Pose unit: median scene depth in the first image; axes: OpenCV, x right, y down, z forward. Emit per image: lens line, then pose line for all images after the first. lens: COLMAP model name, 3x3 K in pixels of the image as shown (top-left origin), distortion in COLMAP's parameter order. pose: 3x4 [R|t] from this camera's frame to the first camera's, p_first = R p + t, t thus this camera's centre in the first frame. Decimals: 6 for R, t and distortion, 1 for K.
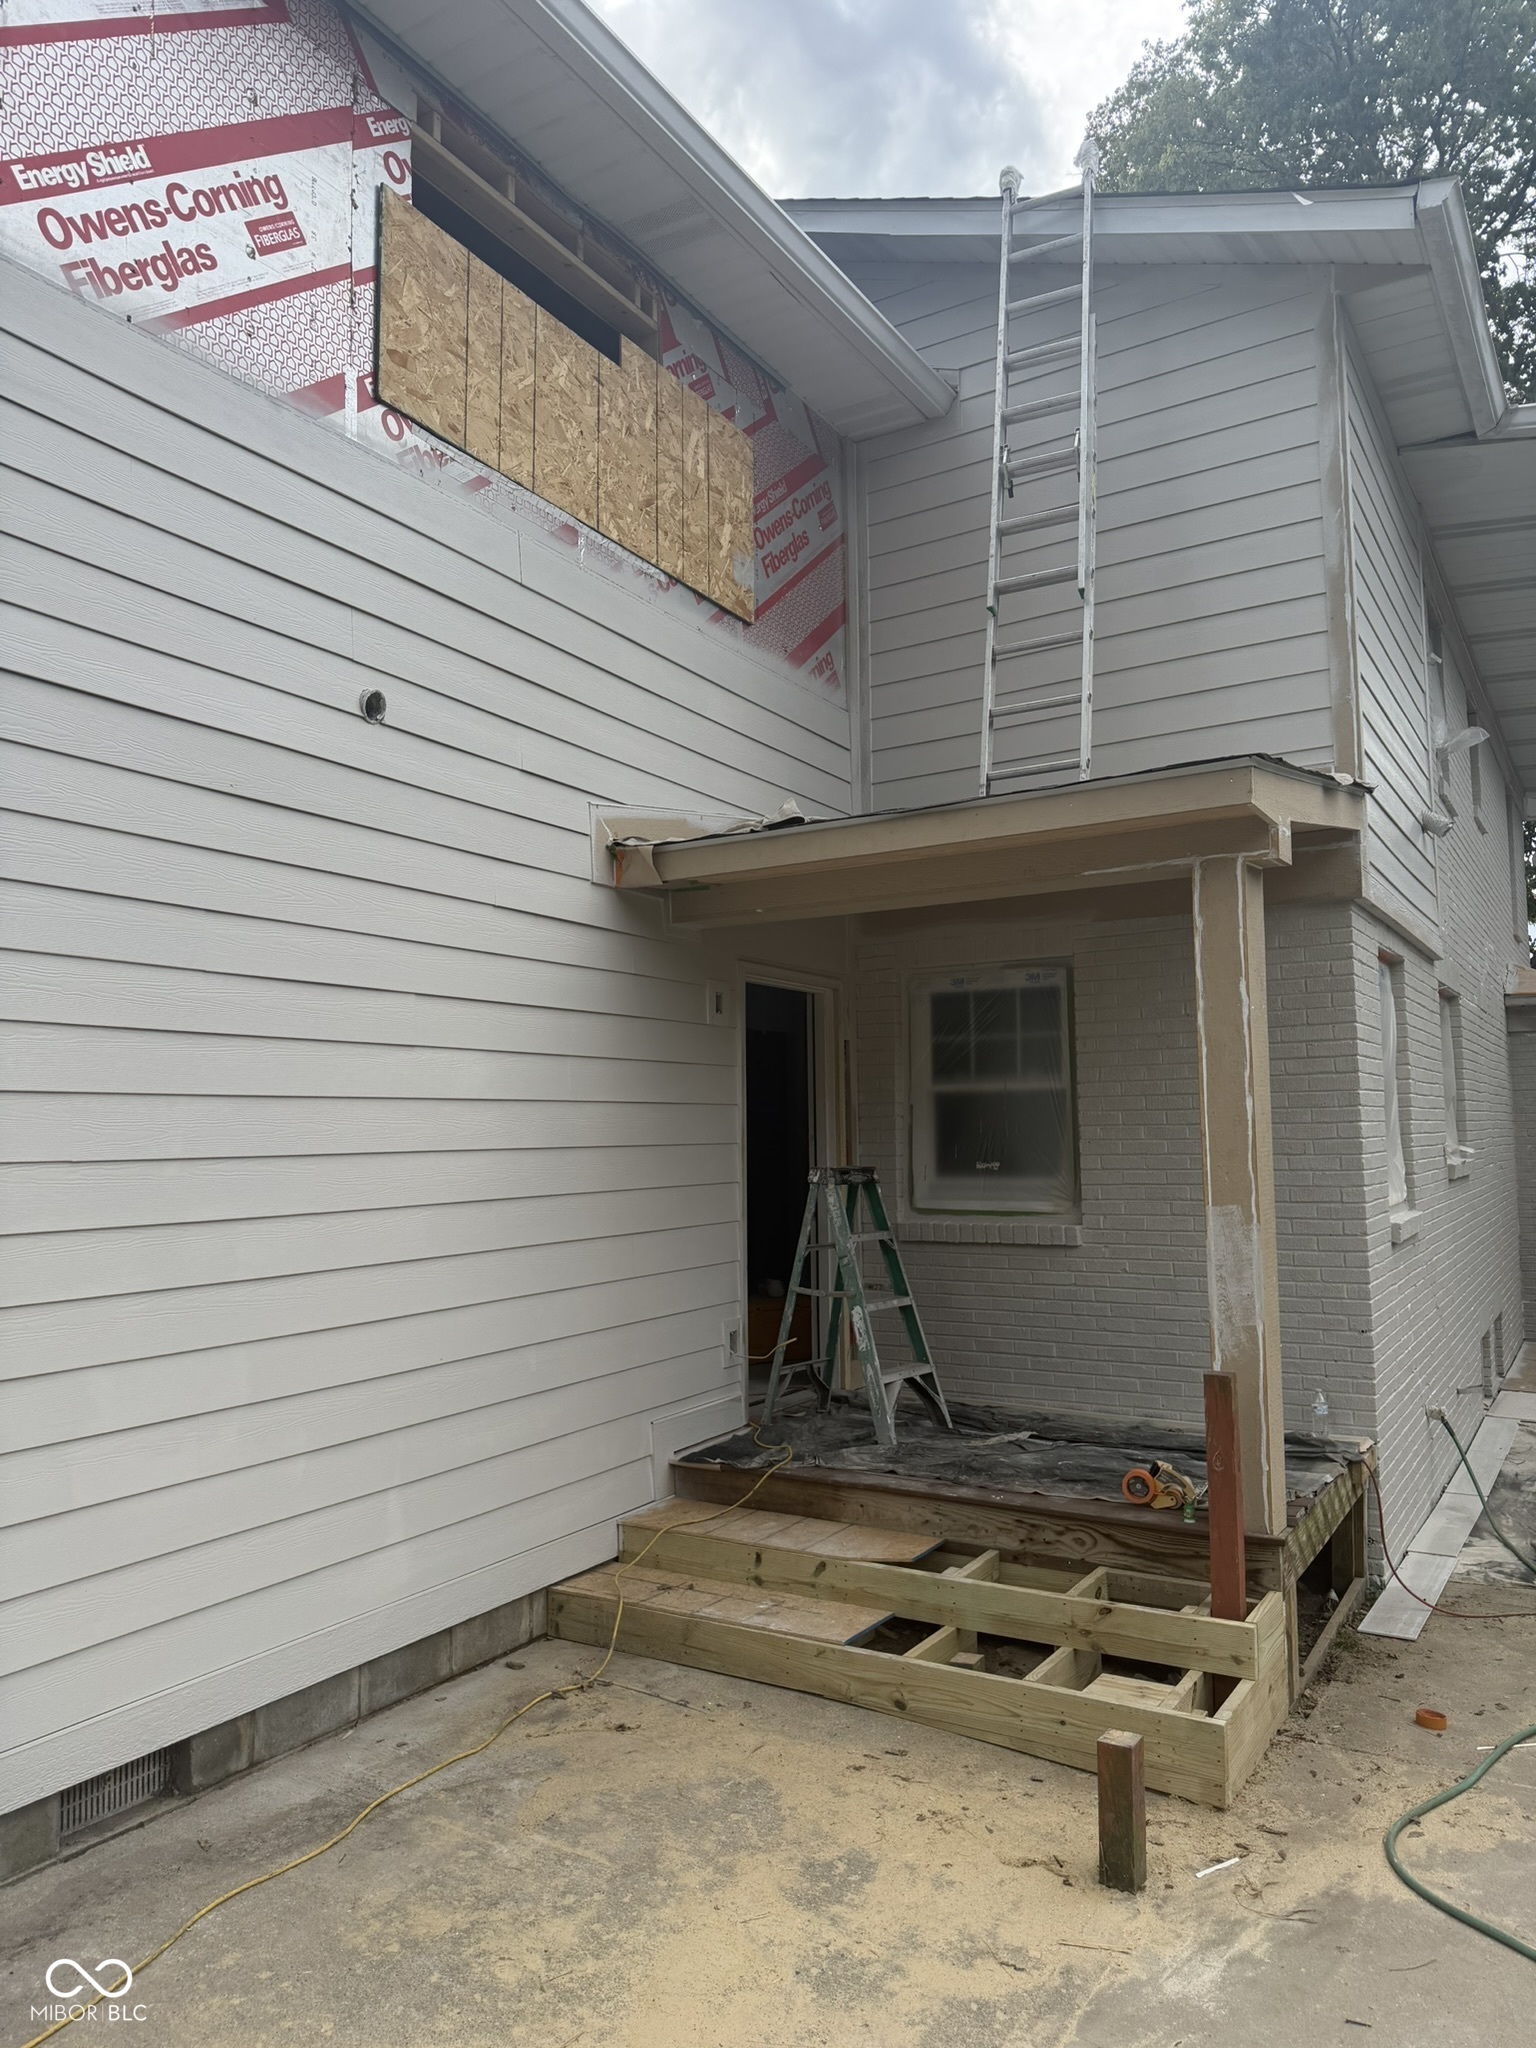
lens RADIAL K [[1432.3, 0, 768.0], [0, 1432.3, 1024.0], [0, 0, 1]] dist [0.192595, -0.400305]
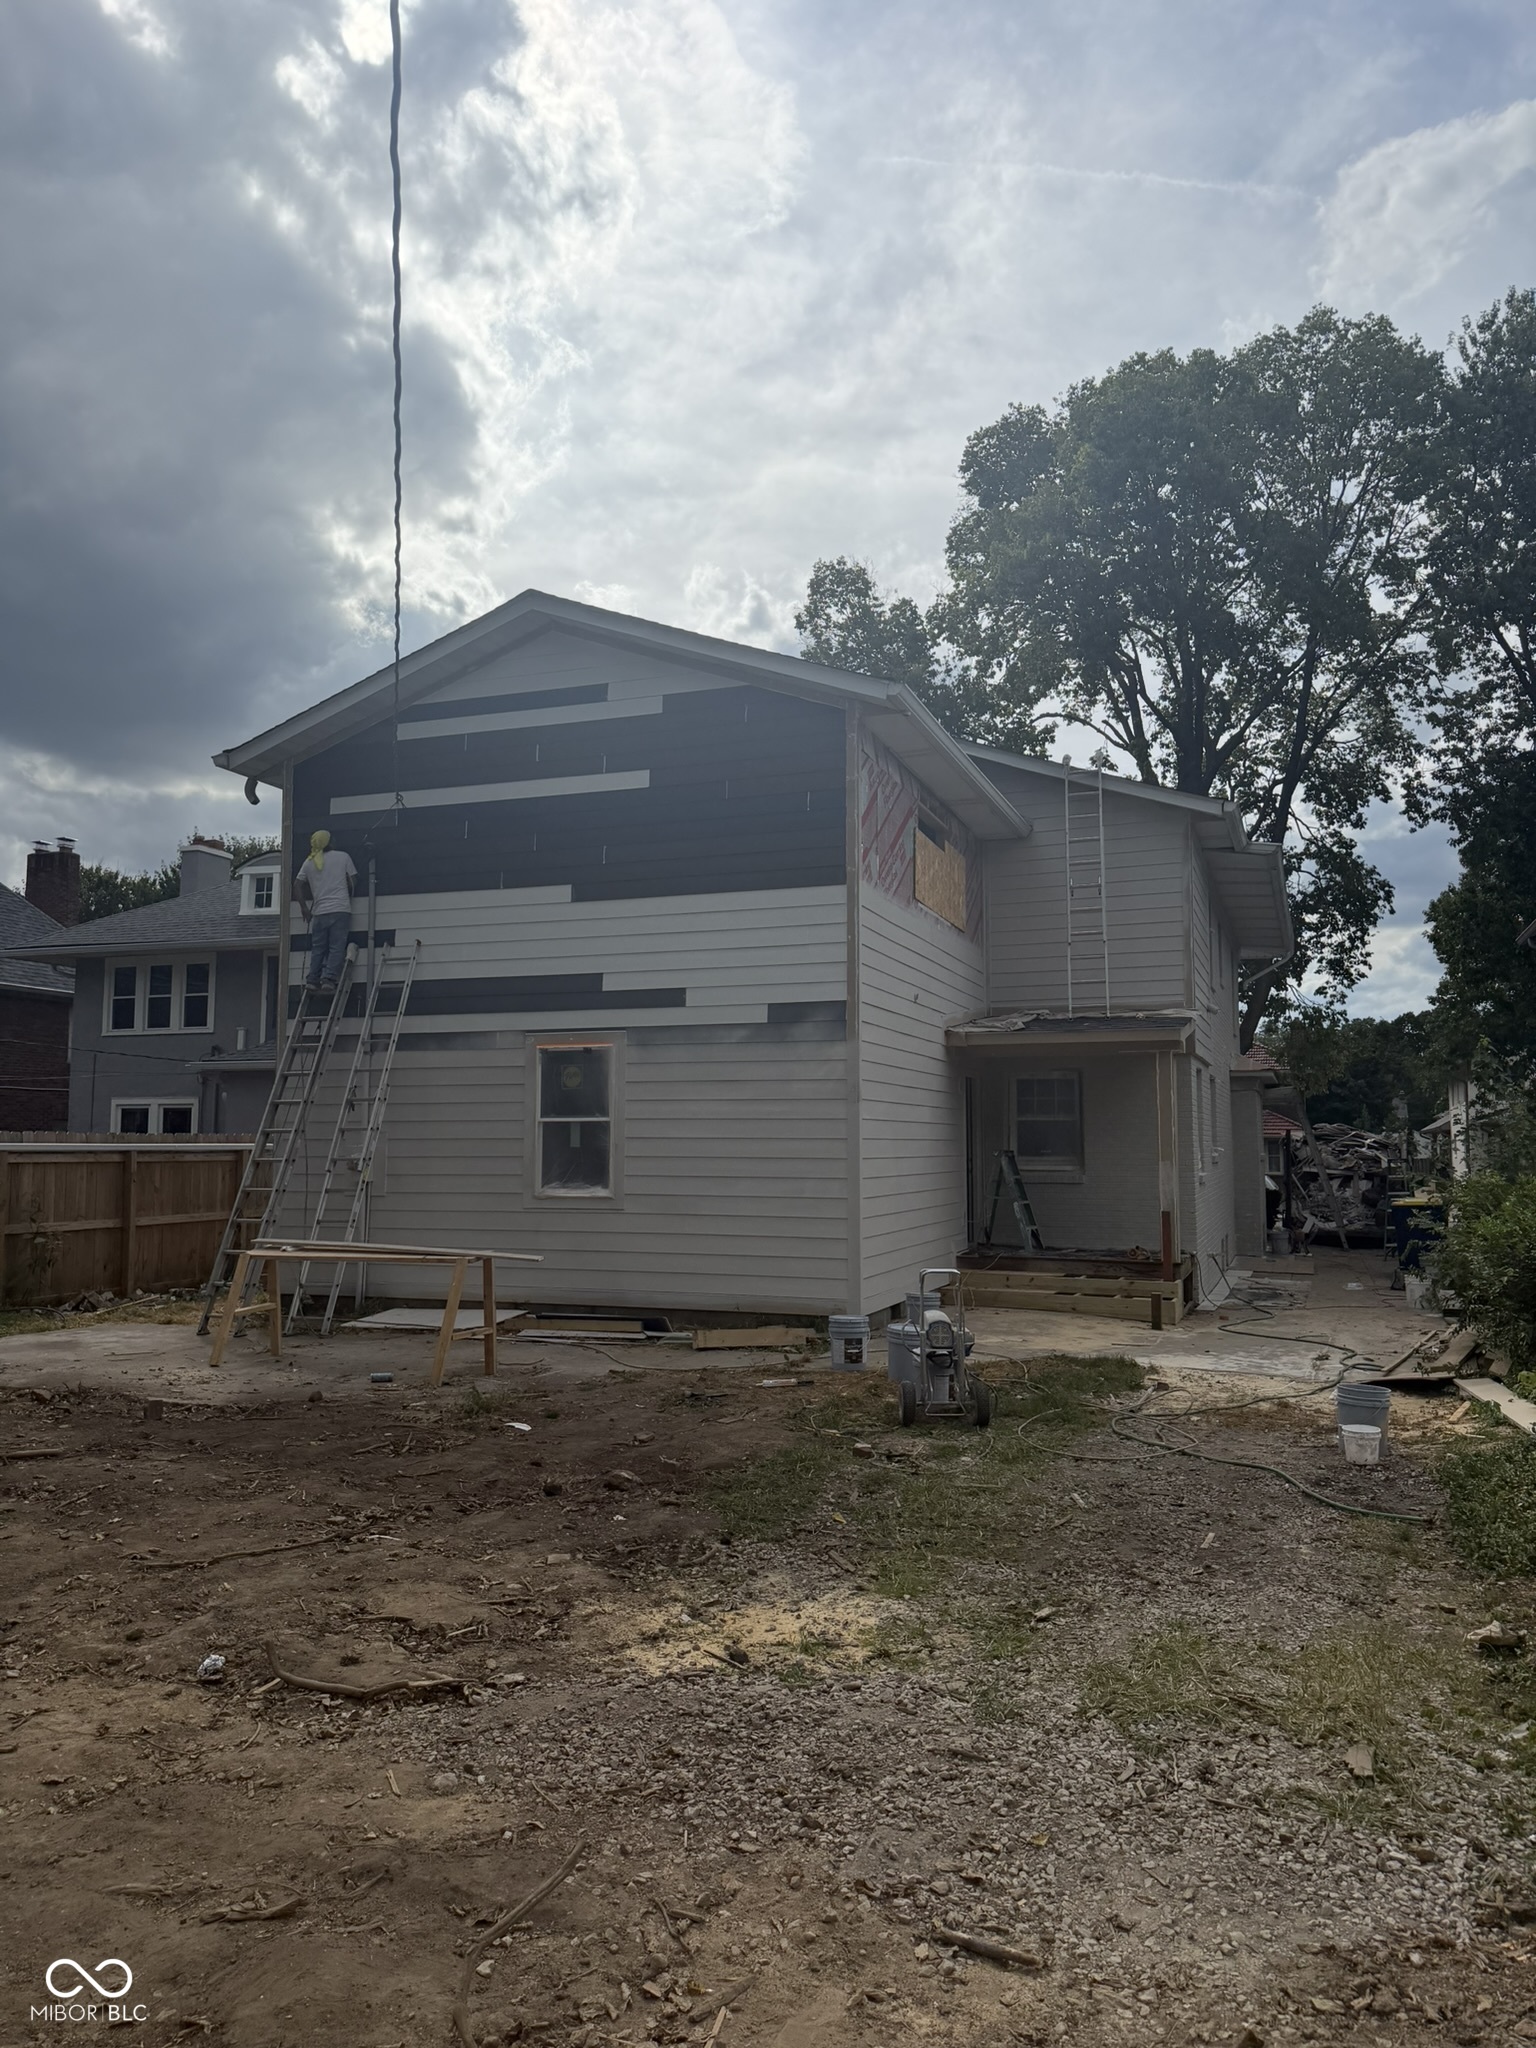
lens RADIAL K [[1432.3, 0, 768.0], [0, 1432.3, 1024.0], [0, 0, 1]] dist [0.192595, -0.400305]
pose [[0.983422, 0.029898, 0.178851, -0.814187], [-0.028636, 0.999543, -0.009635, -0.087518], [-0.179058, 0.004354, 0.983829, -1.432654]]
